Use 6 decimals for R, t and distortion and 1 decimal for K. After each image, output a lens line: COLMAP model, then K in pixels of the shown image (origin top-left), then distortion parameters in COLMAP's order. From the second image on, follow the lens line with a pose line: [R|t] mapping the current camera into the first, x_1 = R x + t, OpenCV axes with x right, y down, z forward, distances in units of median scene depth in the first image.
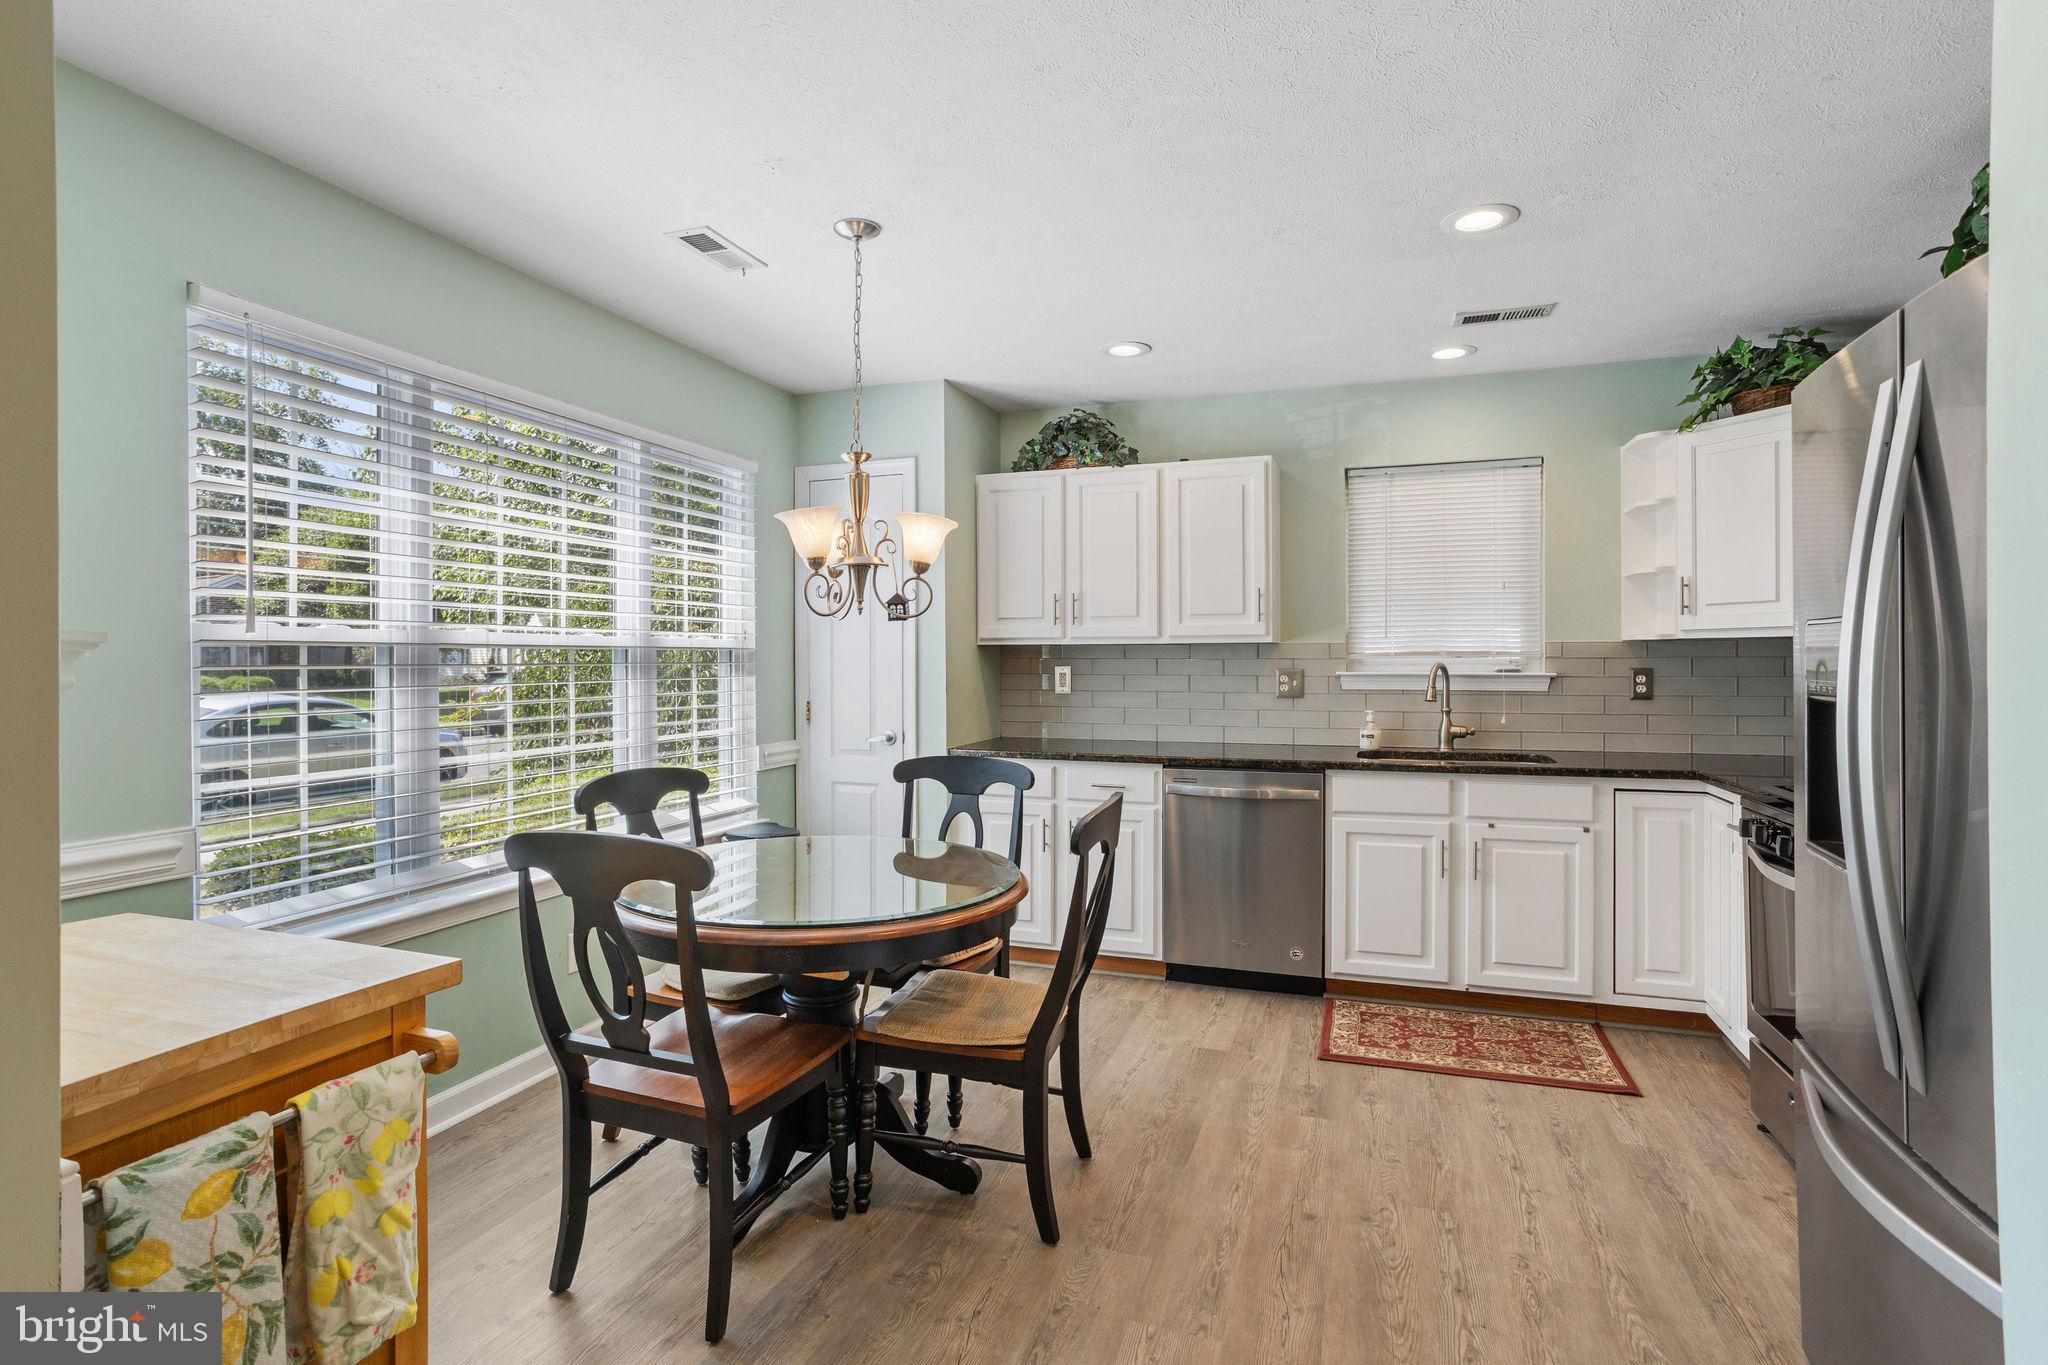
lens RADIAL K [[972.1, 0, 1024.8], [0, 972.1, 666.6], [0, 0, 1]] dist [-0.015692, 0.005528]
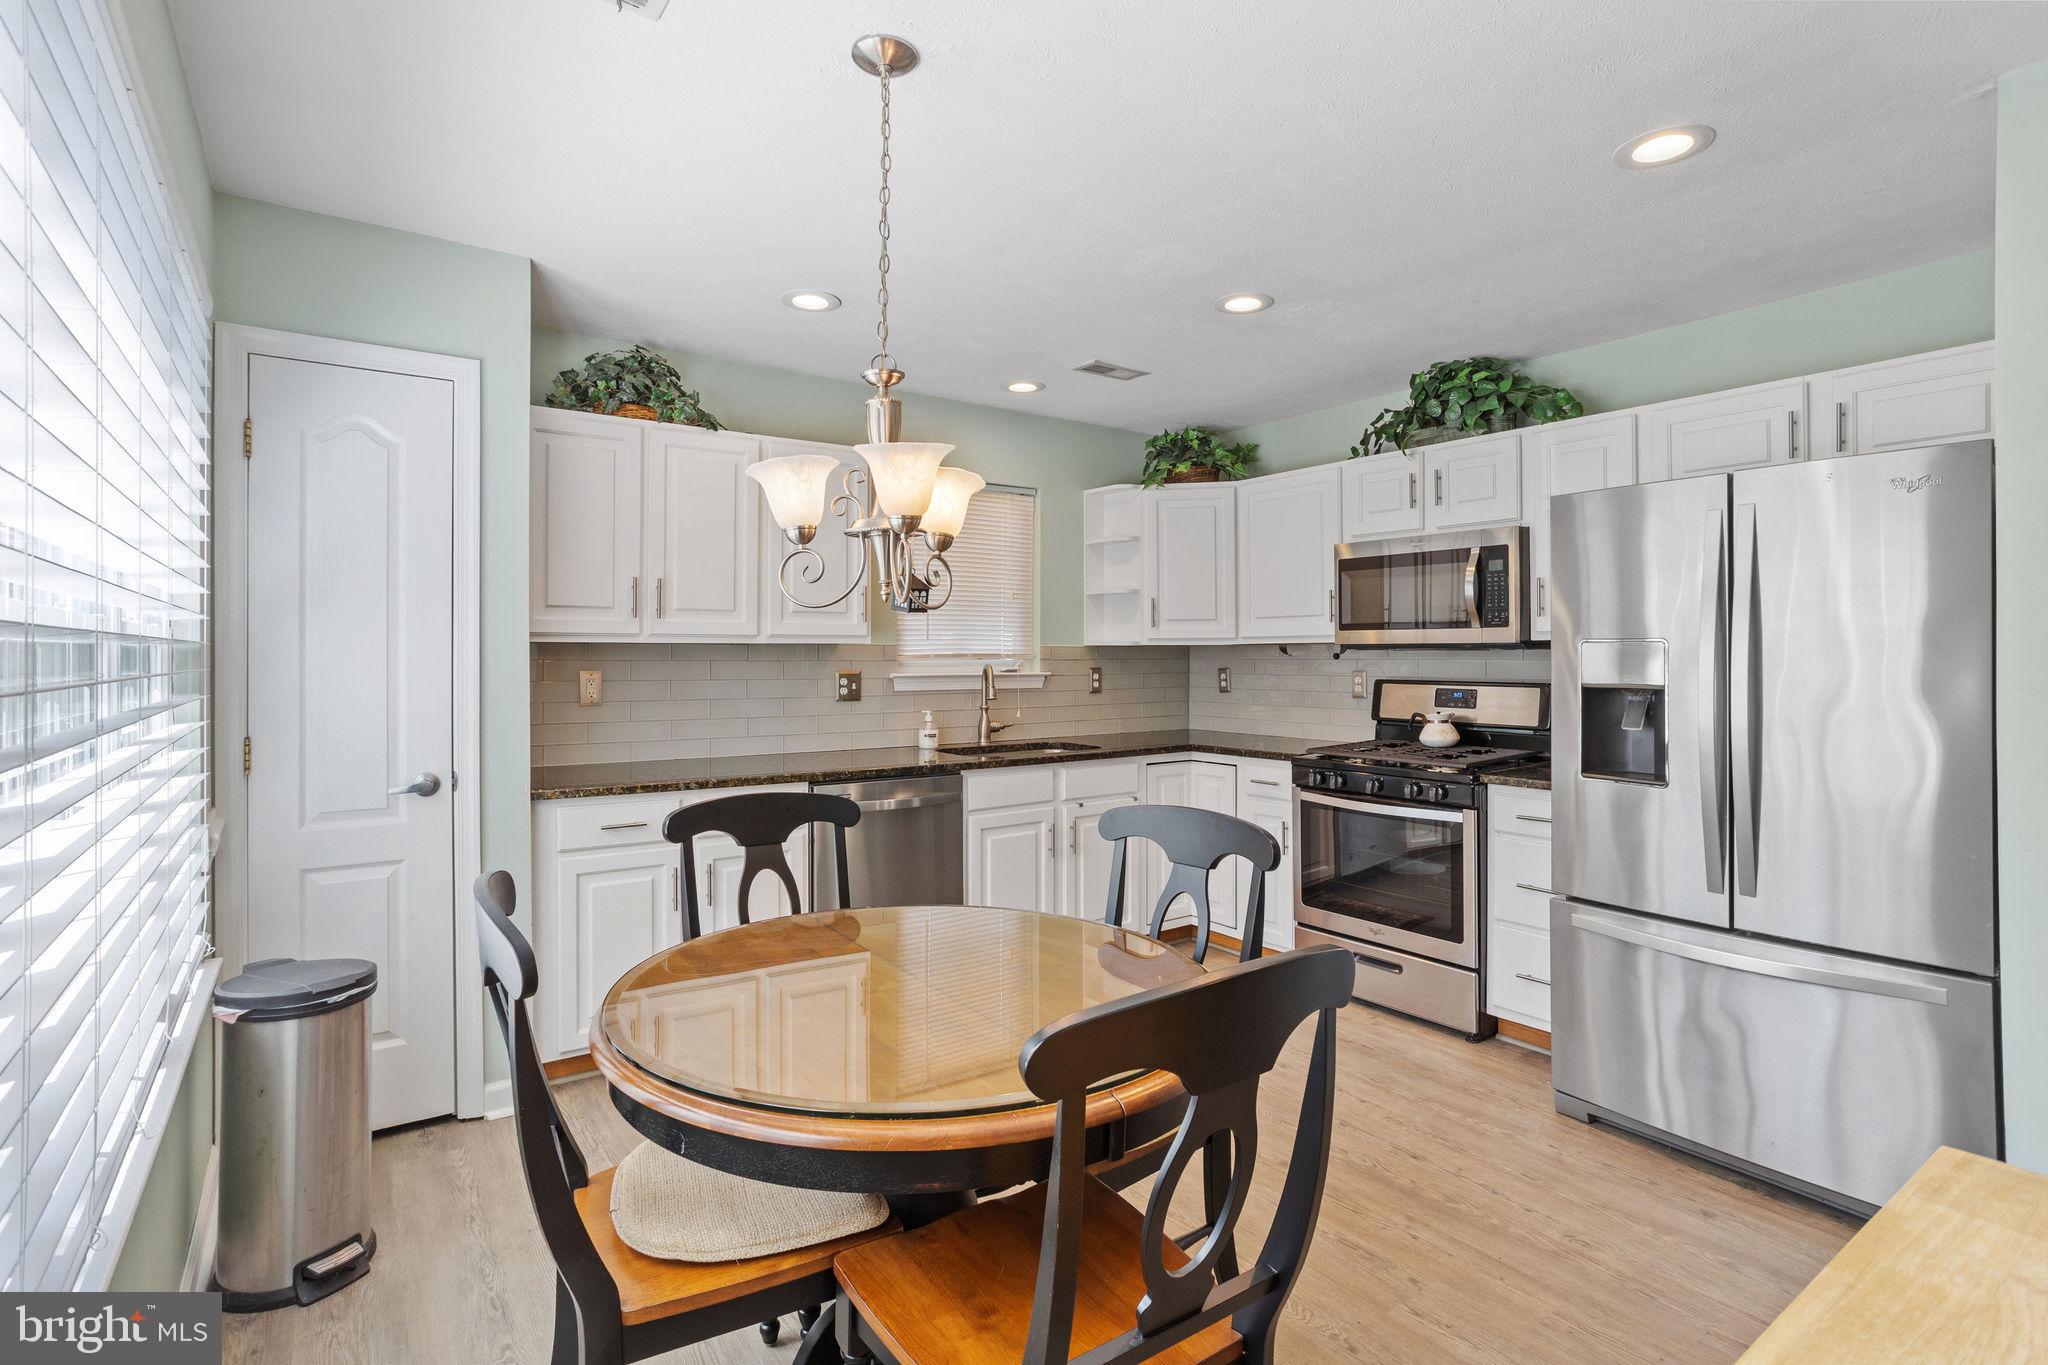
lens RADIAL K [[972.1, 0, 1002.7], [0, 972.1, 656.4], [0, 0, 1]] dist [-0.015692, 0.005528]
pose [[0.600486, 0.001731, 0.799633, -0.451765], [0.006790, 0.999951, -0.007263, -0.004966], [-0.799606, 0.009791, 0.600445, 0.333970]]
